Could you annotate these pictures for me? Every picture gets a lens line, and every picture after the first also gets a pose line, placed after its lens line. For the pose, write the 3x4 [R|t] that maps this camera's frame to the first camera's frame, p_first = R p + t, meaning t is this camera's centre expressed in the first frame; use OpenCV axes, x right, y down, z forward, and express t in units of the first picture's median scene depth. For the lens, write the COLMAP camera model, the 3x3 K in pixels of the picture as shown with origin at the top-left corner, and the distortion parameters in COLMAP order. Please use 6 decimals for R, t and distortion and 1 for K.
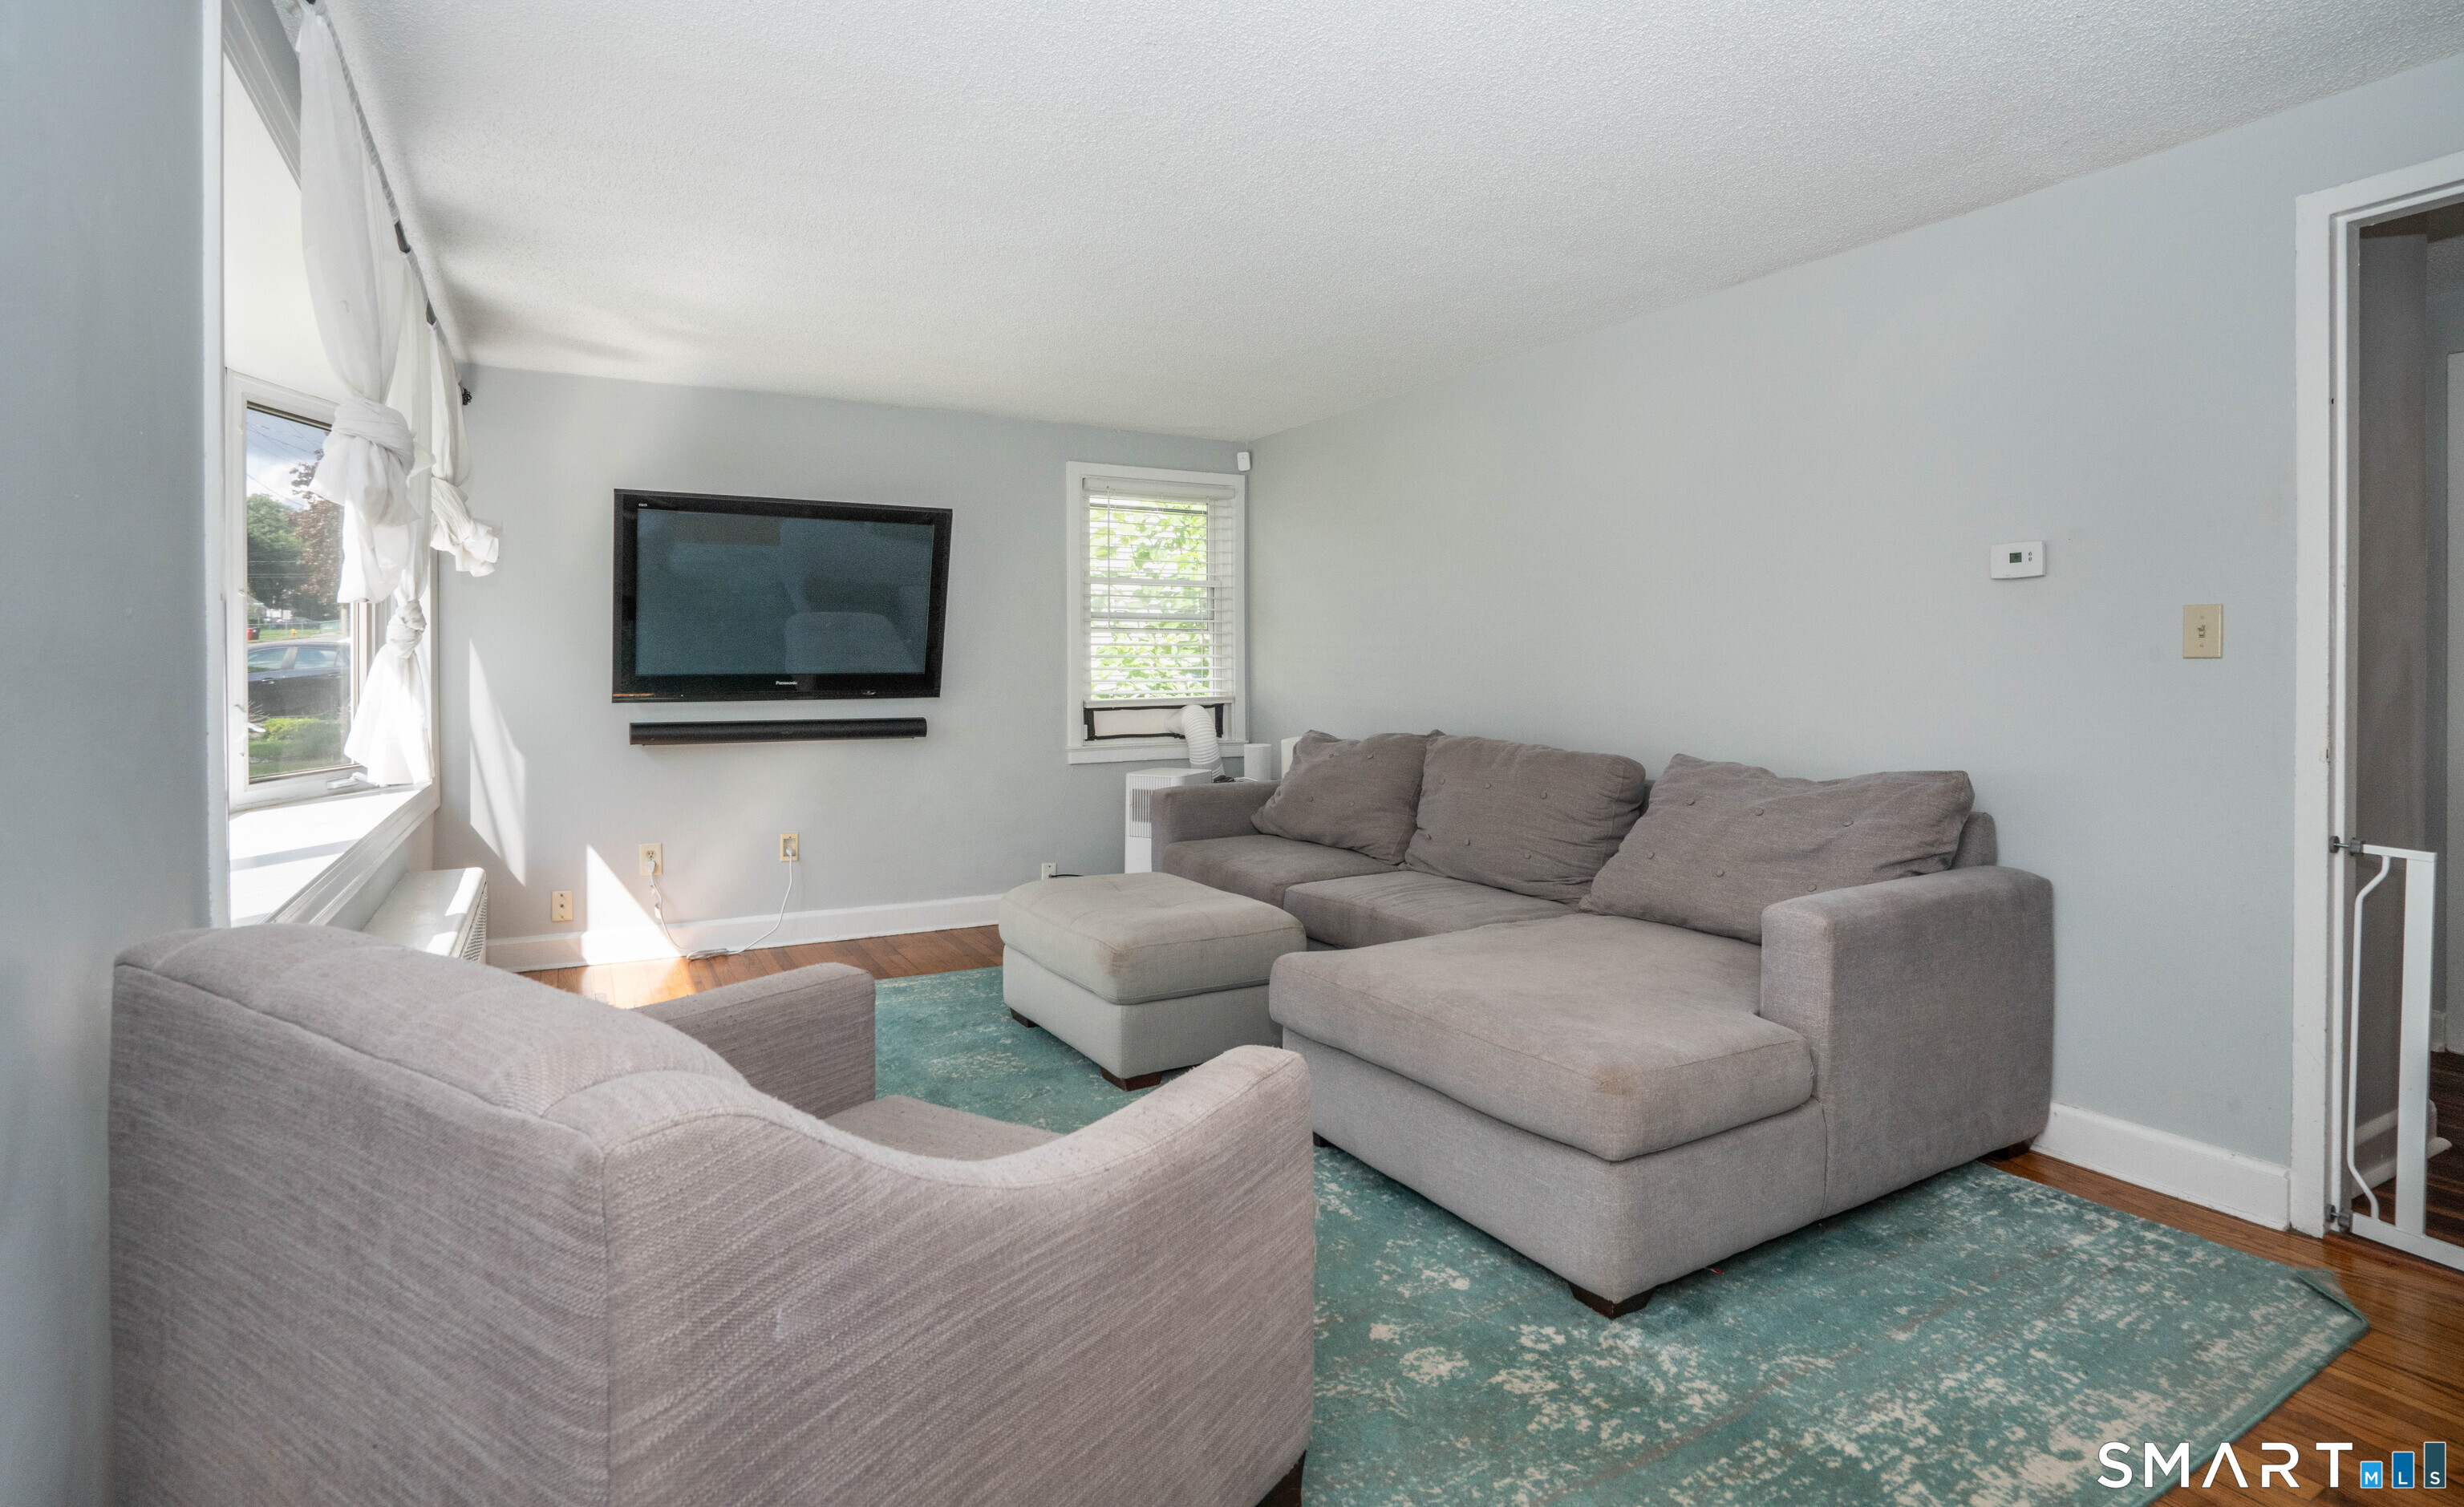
lens RADIAL K [[1181.6, 0, 1232.0], [0, 1181.6, 753.5], [0, 0, 1]] dist [-0.067285, 0.034257]
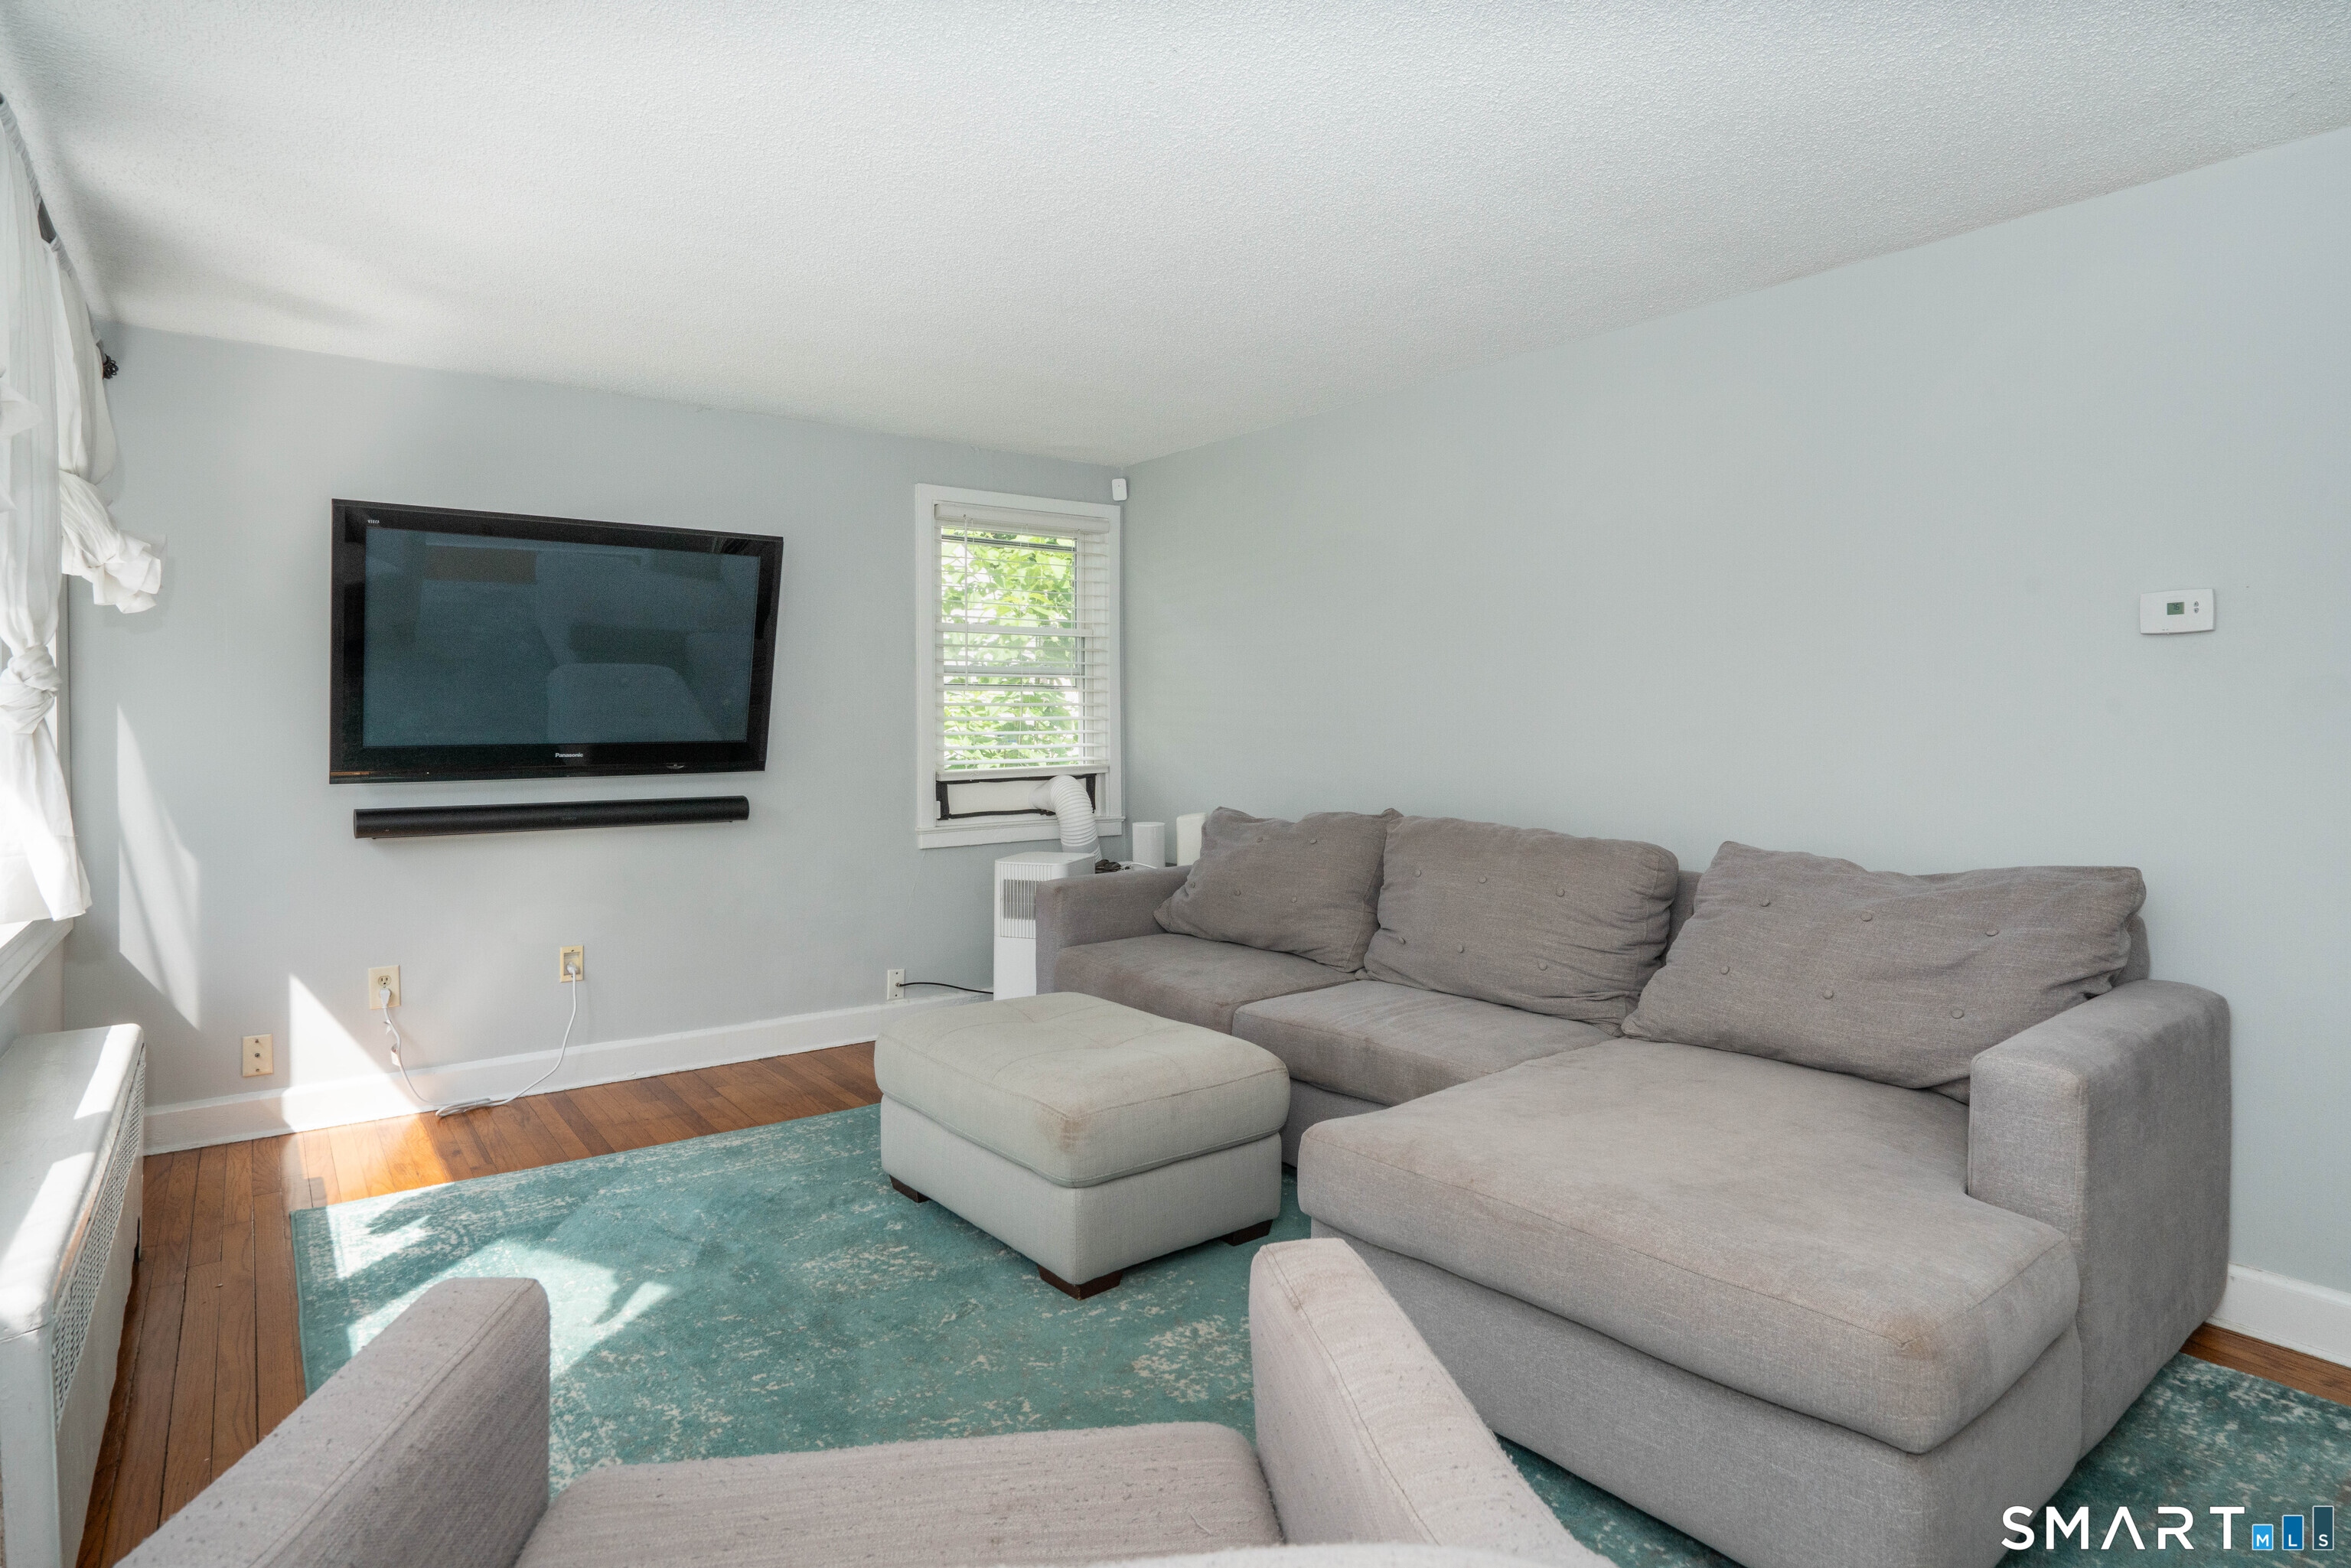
lens RADIAL K [[1229.0, 0, 1170.8], [0, 1229.0, 796.5], [0, 0, 1]] dist [-0.051517, 0.025026]
pose [[0.990809, -0.009680, 0.134925, -0.110603], [0.011163, 0.999885, -0.010237, -0.023694], [-0.134810, 0.011649, 0.990803, 0.171335]]
